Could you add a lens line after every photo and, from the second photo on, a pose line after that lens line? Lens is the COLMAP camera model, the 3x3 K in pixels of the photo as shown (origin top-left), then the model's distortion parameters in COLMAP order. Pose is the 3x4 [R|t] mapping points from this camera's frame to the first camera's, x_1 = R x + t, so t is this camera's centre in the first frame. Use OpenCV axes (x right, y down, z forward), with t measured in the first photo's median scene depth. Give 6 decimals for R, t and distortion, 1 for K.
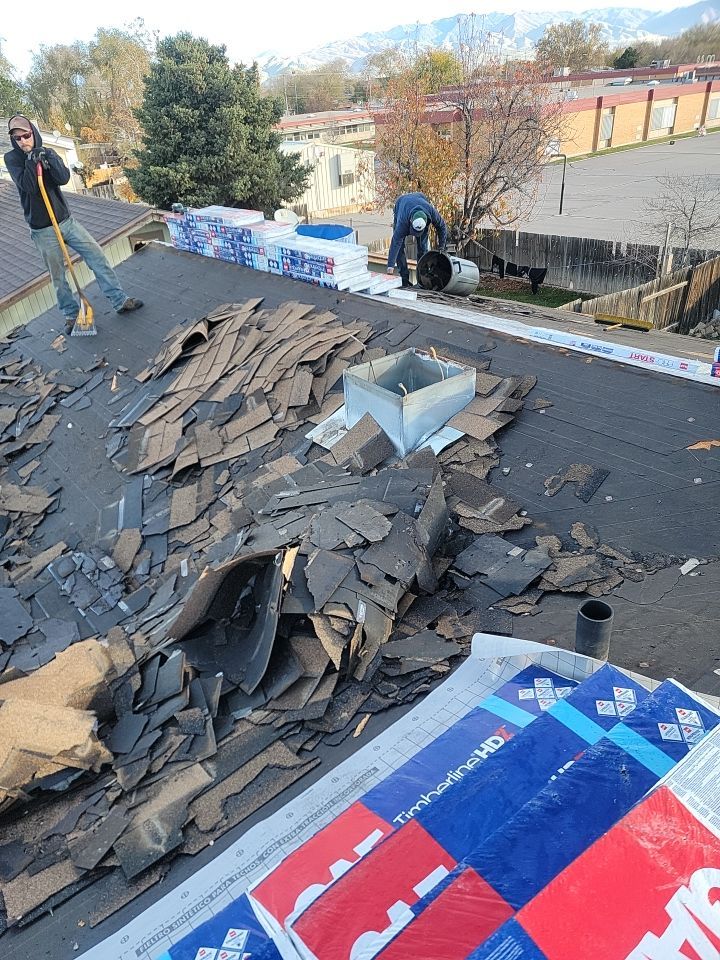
lens RADIAL K [[678.9, 0, 345.8], [0, 678.9, 484.4], [0, 0, 1]] dist [0.107697, -0.098479]
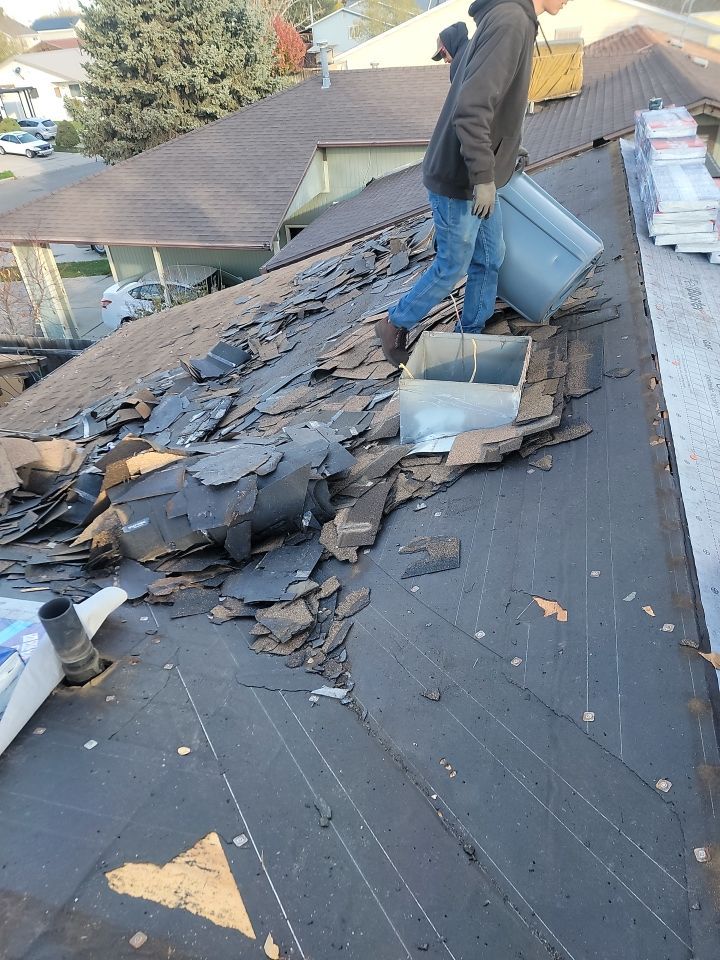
lens RADIAL K [[678.9, 0, 345.8], [0, 678.9, 484.4], [0, 0, 1]] dist [0.107697, -0.098479]
pose [[0.600314, 0.486741, -0.634592, 0.583857], [-0.376312, 0.872058, 0.312896, -0.227023], [0.705700, 0.050968, 0.706675, 0.287447]]
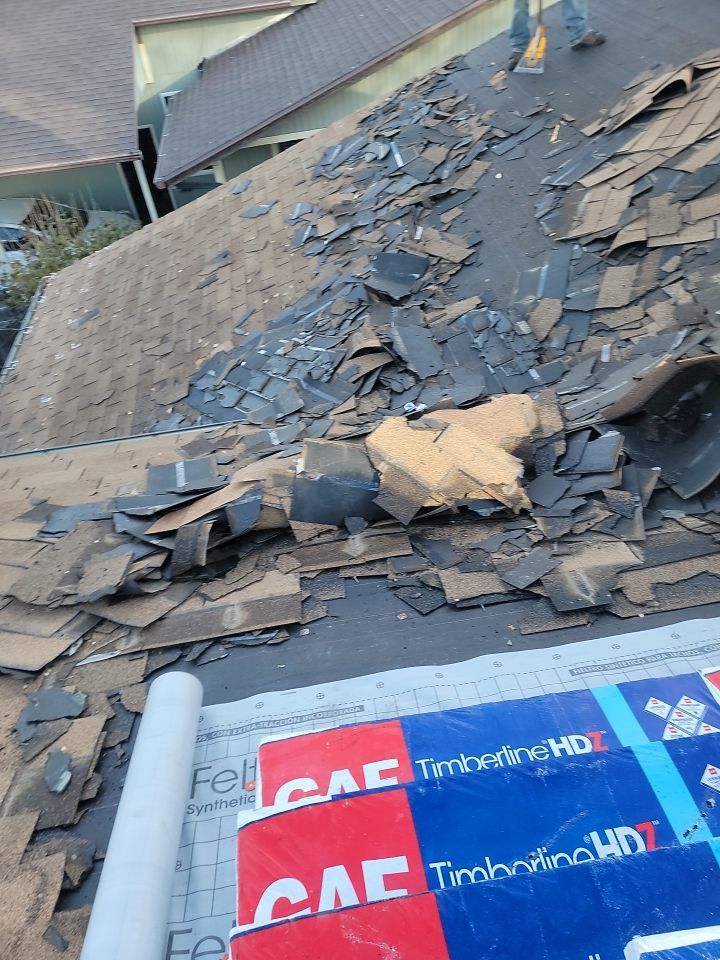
lens RADIAL K [[678.9, 0, 345.8], [0, 678.9, 484.4], [0, 0, 1]] dist [0.107697, -0.098479]
pose [[0.868452, 0.342325, -0.358616, -0.128337], [-0.224595, 0.916518, 0.330987, 0.047857], [0.441983, -0.206903, 0.872836, -0.017429]]
